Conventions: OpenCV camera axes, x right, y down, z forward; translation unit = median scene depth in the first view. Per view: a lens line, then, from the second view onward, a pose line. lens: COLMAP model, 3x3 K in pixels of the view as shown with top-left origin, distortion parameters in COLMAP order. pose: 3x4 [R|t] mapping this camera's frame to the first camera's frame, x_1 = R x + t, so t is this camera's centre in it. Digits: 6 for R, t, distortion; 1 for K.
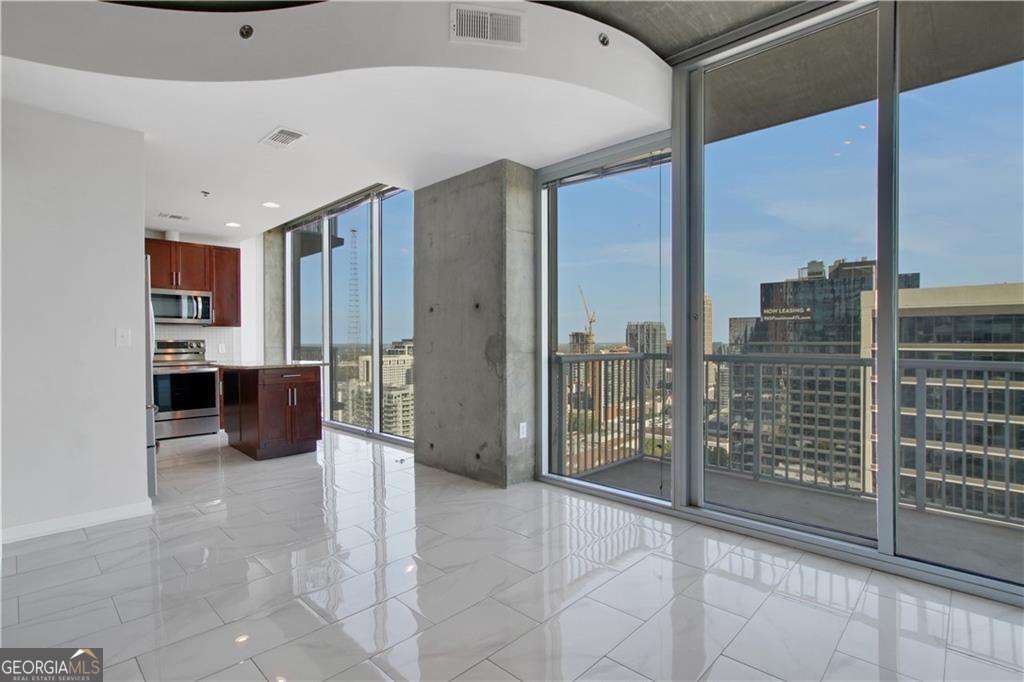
lens RADIAL K [[494.8, 0, 505.8], [0, 494.8, 342.8], [0, 0, 1]] dist [-0.028164, 0.000444]
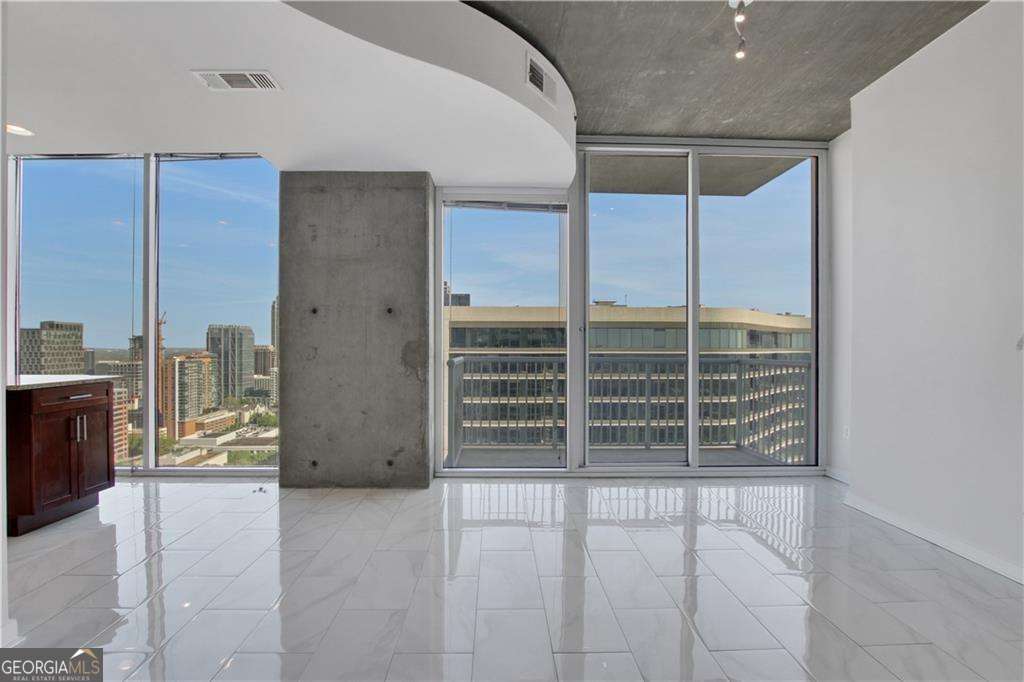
lens RADIAL K [[494.8, 0, 505.8], [0, 494.8, 342.8], [0, 0, 1]] dist [-0.028164, 0.000444]
pose [[0.702244, 0.006000, 0.711911, -0.435451], [0.001529, 0.999949, -0.009936, -0.000056], [-0.711935, 0.008066, 0.702199, 0.104721]]
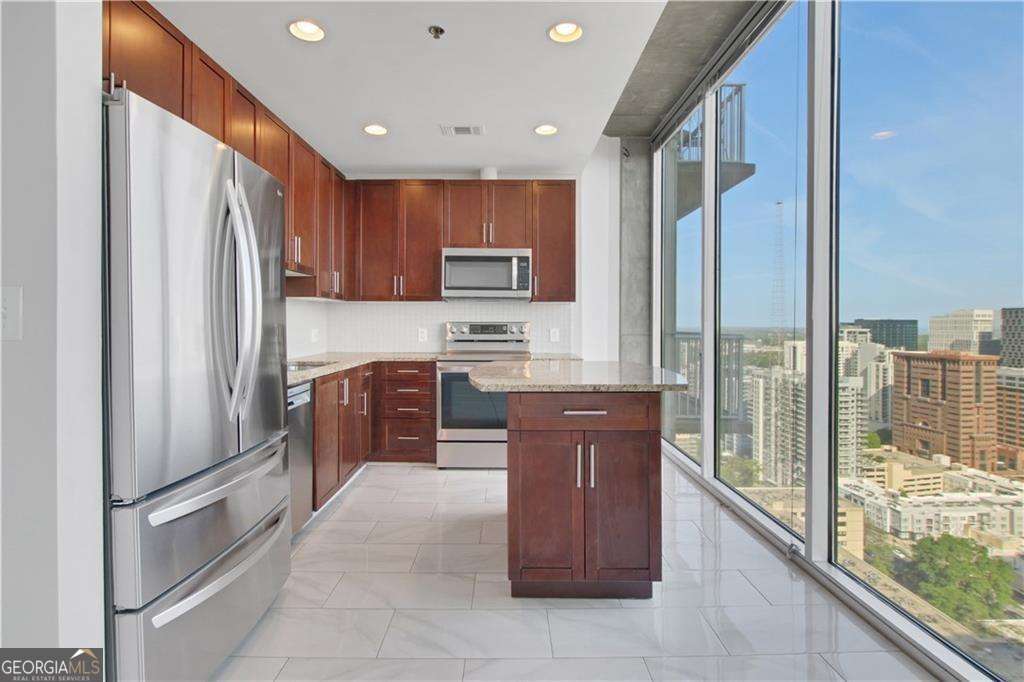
lens RADIAL K [[496.9, 0, 512.2], [0, 496.9, 317.1], [0, 0, 1]] dist [-0.028696, 0.000422]
pose [[0.701110, -0.002306, -0.713050, -0.166366], [-0.010072, 0.999863, -0.013138, -0.004122], [0.712982, 0.016393, 0.700990, 0.591056]]
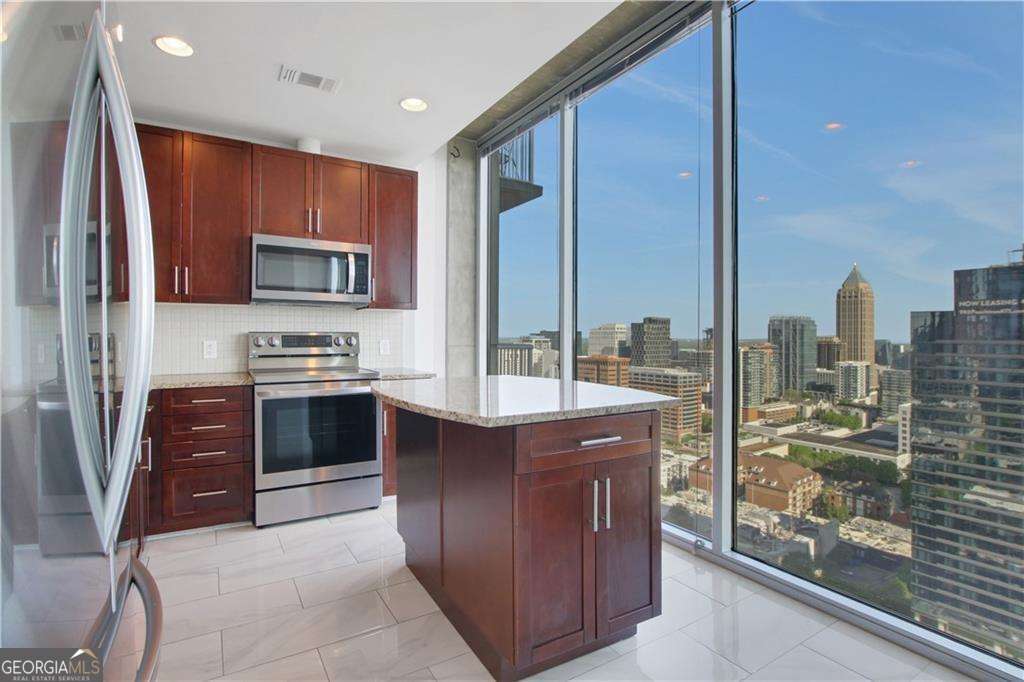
lens RADIAL K [[489.2, 0, 502.0], [0, 489.2, 333.6], [0, 0, 1]] dist [-0.031142, 0.000063]
pose [[0.966790, 0.008285, -0.255436, -0.363406], [-0.010261, 0.999927, -0.006407, -0.002822], [0.255364, 0.008815, 0.966805, 0.580957]]
